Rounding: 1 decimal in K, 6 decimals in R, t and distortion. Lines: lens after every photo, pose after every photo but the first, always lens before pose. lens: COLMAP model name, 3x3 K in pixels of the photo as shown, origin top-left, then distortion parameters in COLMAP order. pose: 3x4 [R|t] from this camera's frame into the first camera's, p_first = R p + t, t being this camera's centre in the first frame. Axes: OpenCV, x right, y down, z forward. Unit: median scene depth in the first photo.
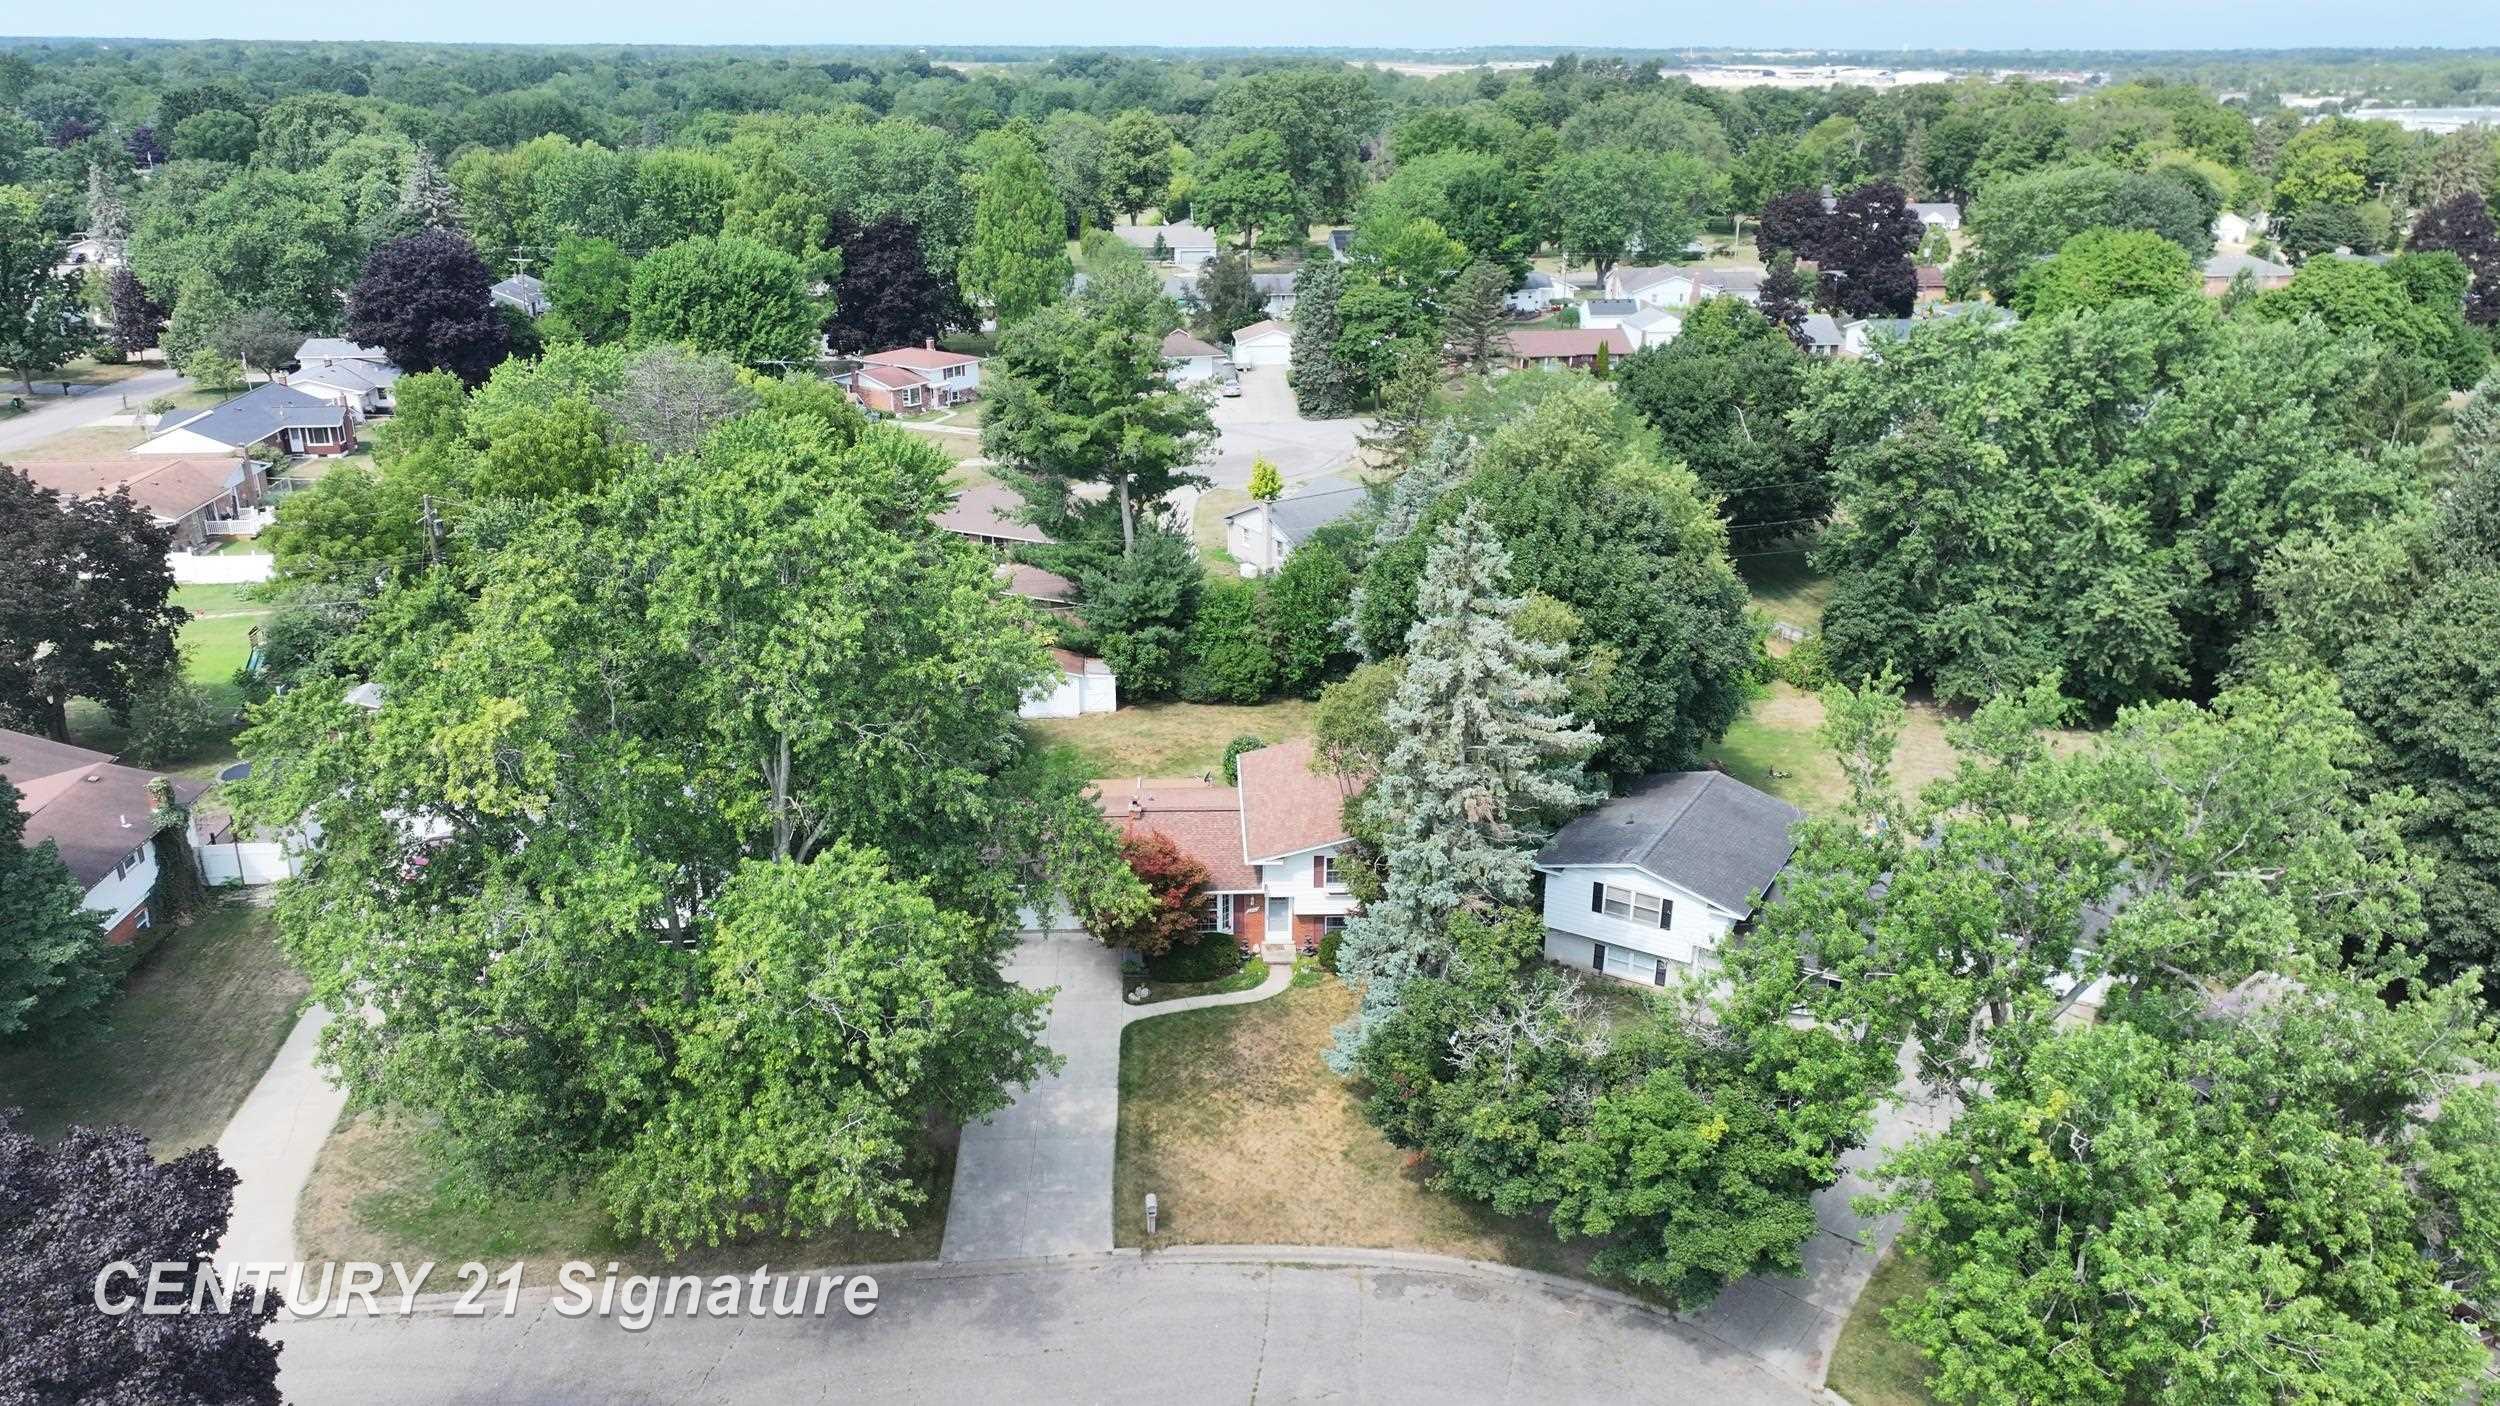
lens RADIAL K [[1757.9, 0, 1240.9], [0, 1757.9, 694.8], [0, 0, 1]] dist [0.007298, 0.005035]
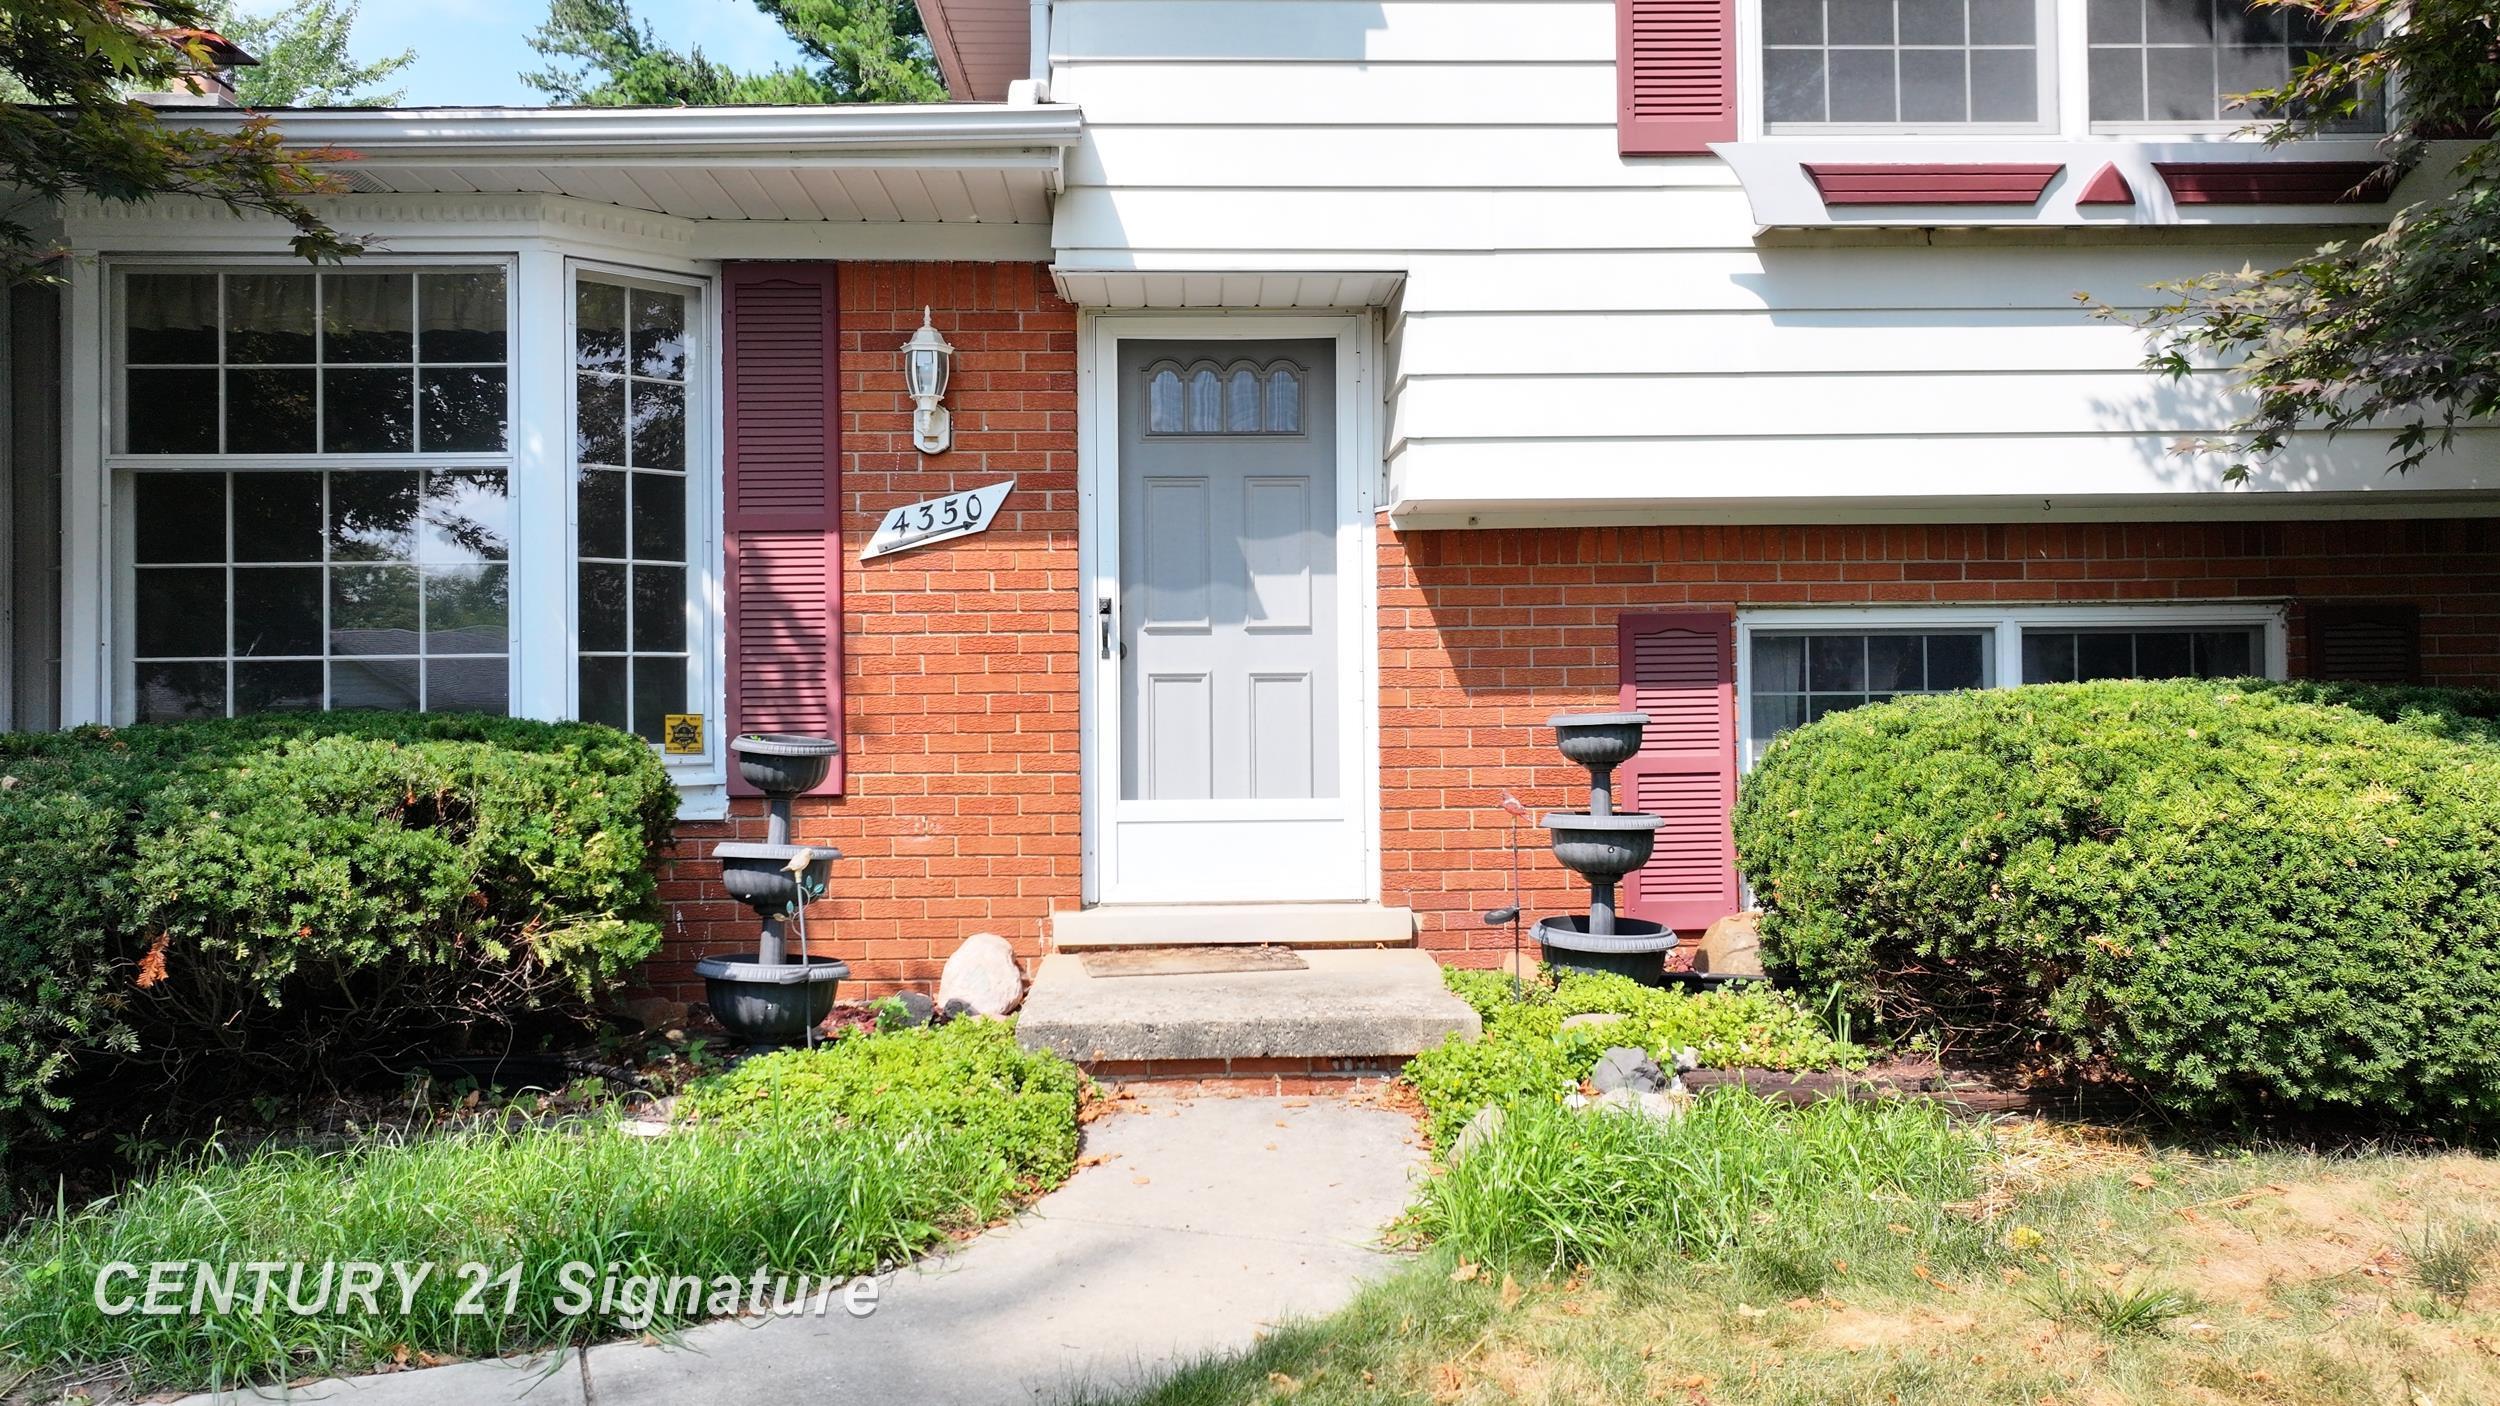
lens RADIAL K [[1757.9, 0, 1244.0], [0, 1757.9, 695.3], [0, 0, 1]] dist [0.007298, 0.005035]
pose [[0.999831, -0.018171, -0.002787, 0.023784], [0.015981, 0.934046, -0.356795, 0.175021], [0.009087, 0.356690, 0.934179, 0.983422]]
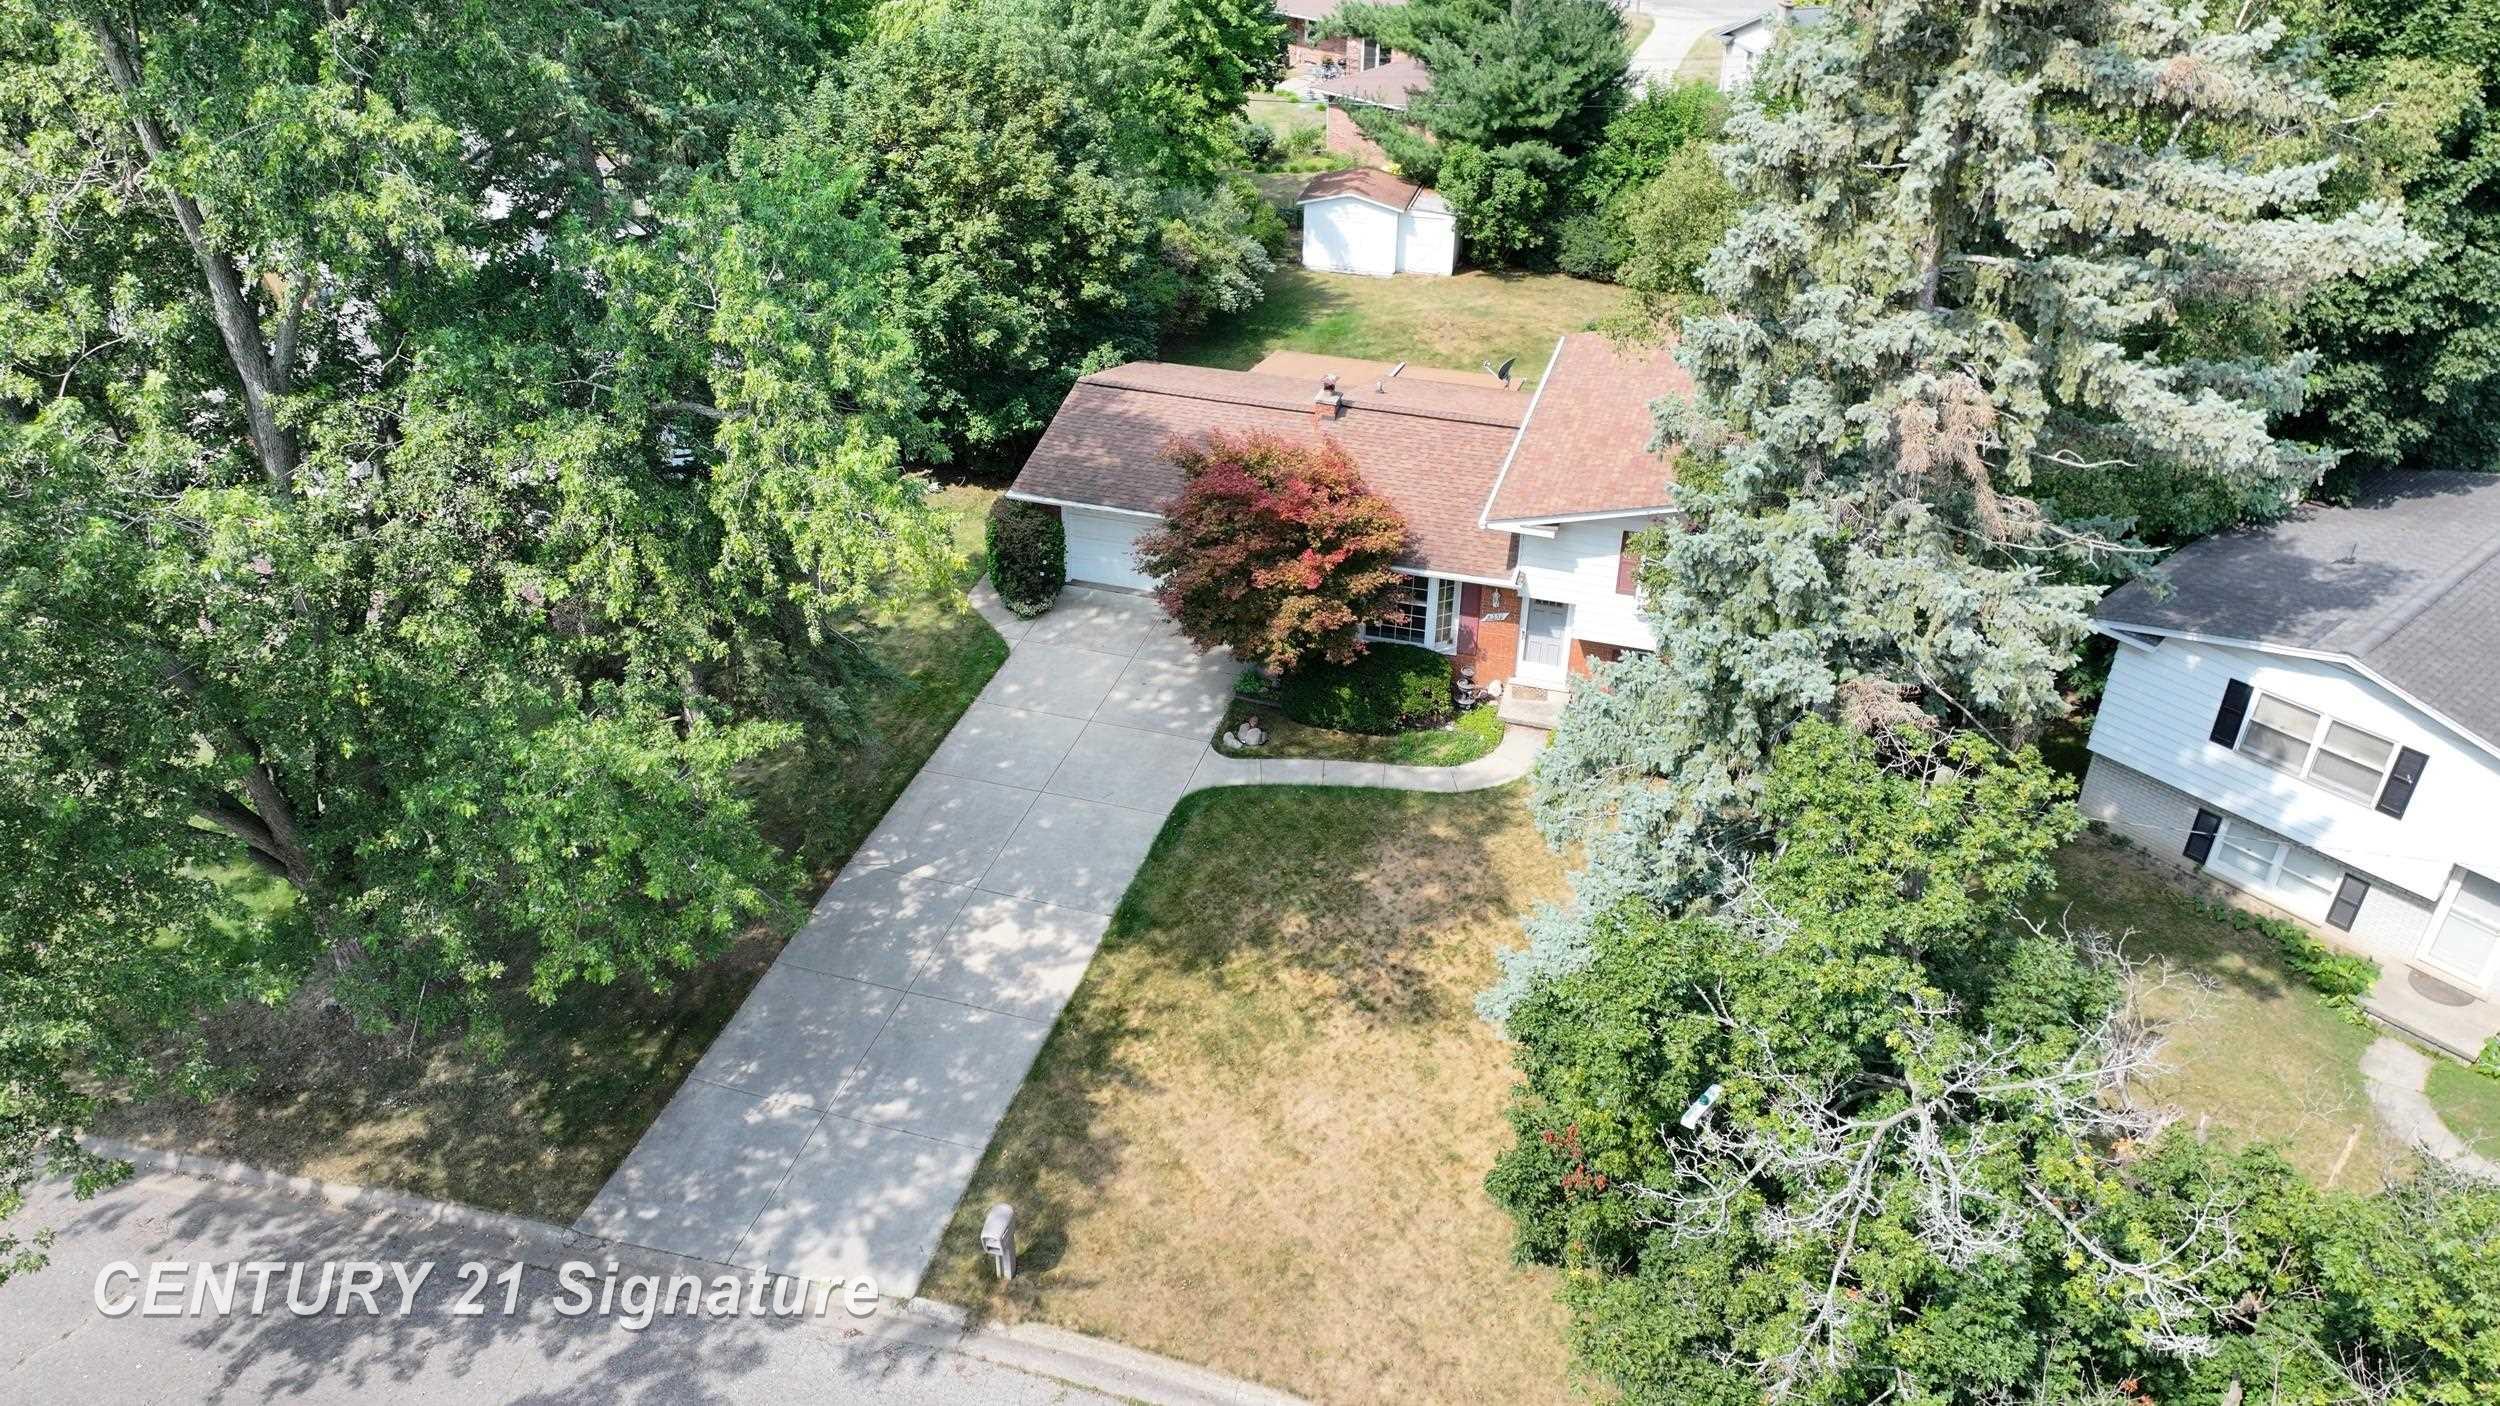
lens RADIAL K [[1757.9, 0, 1242.5], [0, 1757.9, 698.1], [0, 0, 1]] dist [0.007298, 0.005035]
pose [[0.945788, 0.175302, -0.273411, 0.088450], [-0.118106, 0.969829, 0.213266, 0.046069], [0.302548, -0.169413, 0.937957, 0.514215]]
